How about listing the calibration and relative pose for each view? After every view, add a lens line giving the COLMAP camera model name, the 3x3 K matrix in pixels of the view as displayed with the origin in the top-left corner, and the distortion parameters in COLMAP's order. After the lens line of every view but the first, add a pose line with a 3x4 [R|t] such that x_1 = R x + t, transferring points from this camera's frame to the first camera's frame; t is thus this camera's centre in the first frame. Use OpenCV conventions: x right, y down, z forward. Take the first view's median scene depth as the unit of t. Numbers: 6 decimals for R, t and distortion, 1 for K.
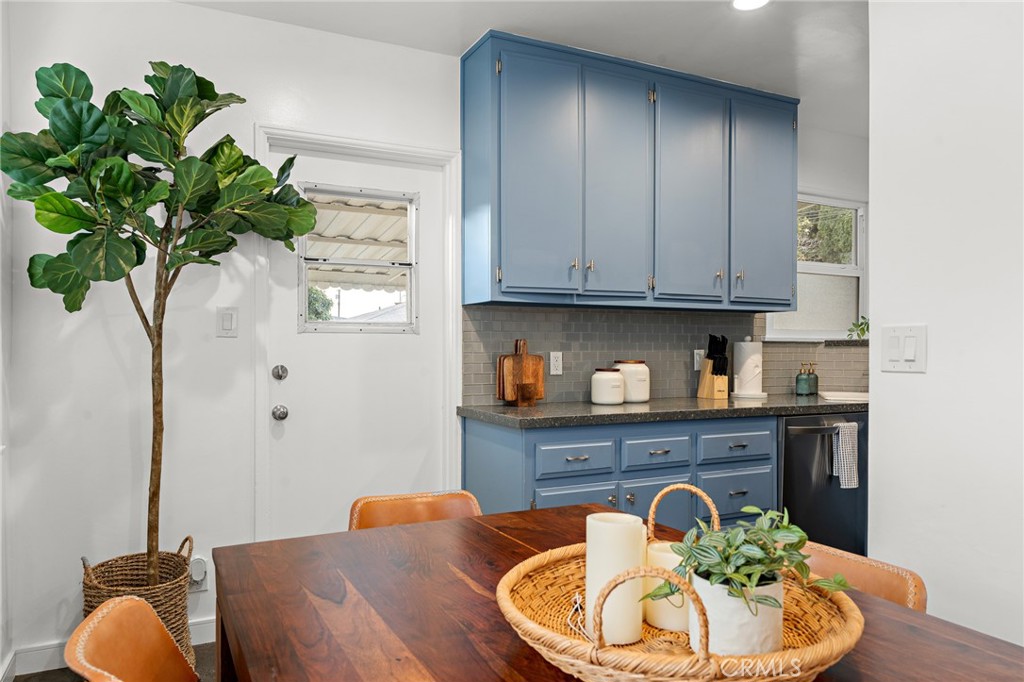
lens RADIAL K [[705.5, 0, 511.0], [0, 705.5, 352.3], [0, 0, 1]] dist [0.002929, 0.001573]
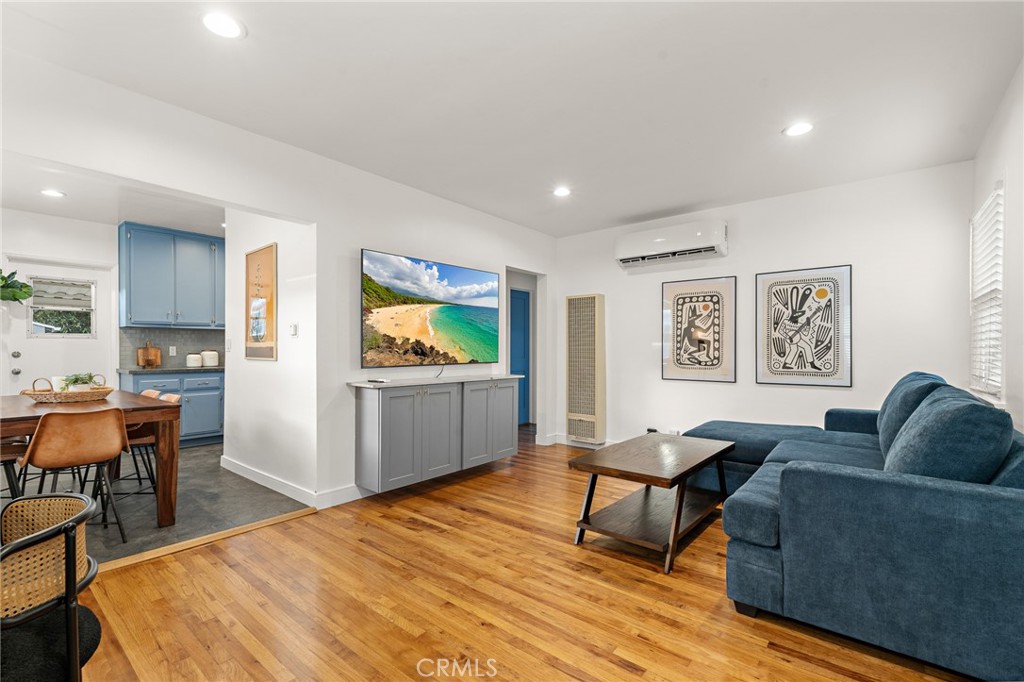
lens RADIAL K [[450.5, 0, 498.8], [0, 450.5, 349.8], [0, 0, 1]] dist [-0.003680, -0.000137]
pose [[0.919251, -0.000156, 0.393673, 0.608875], [-0.001176, 0.999994, 0.003143, 0.006113], [-0.393671, -0.003352, 0.919245, -1.097560]]
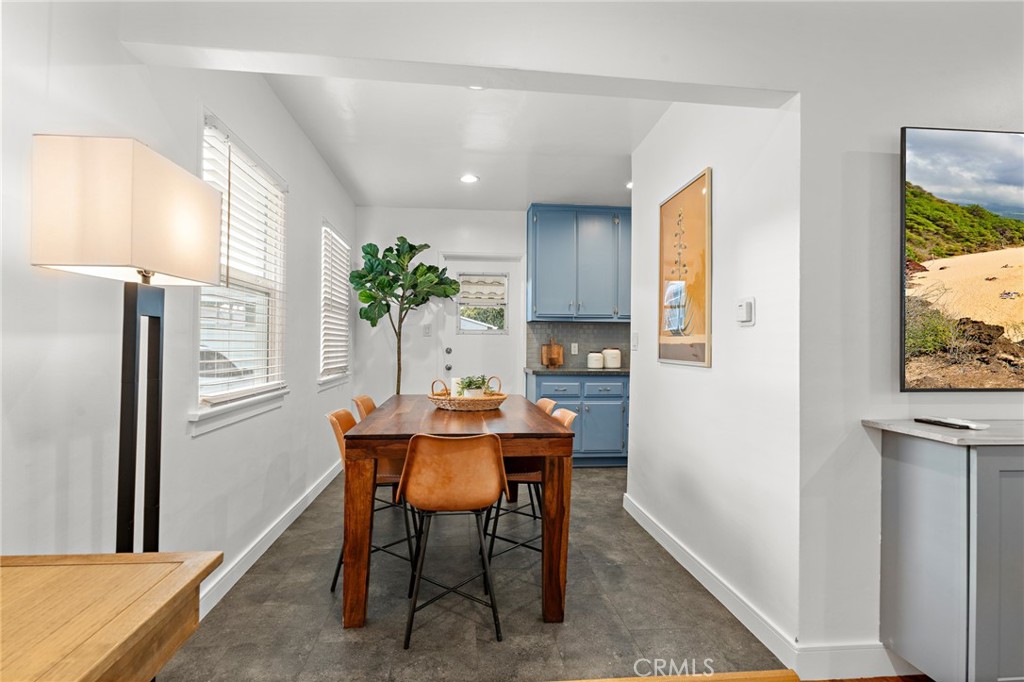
lens RADIAL K [[515.6, 0, 512.0], [0, 515.6, 341.0], [0, 0, 1]] dist [-0.002222, 0.000075]
pose [[0.937231, 0.007064, -0.348637, 0.526327], [-0.010419, 0.999916, -0.007748, 0.007637], [0.348553, 0.010894, 0.937226, -0.627576]]
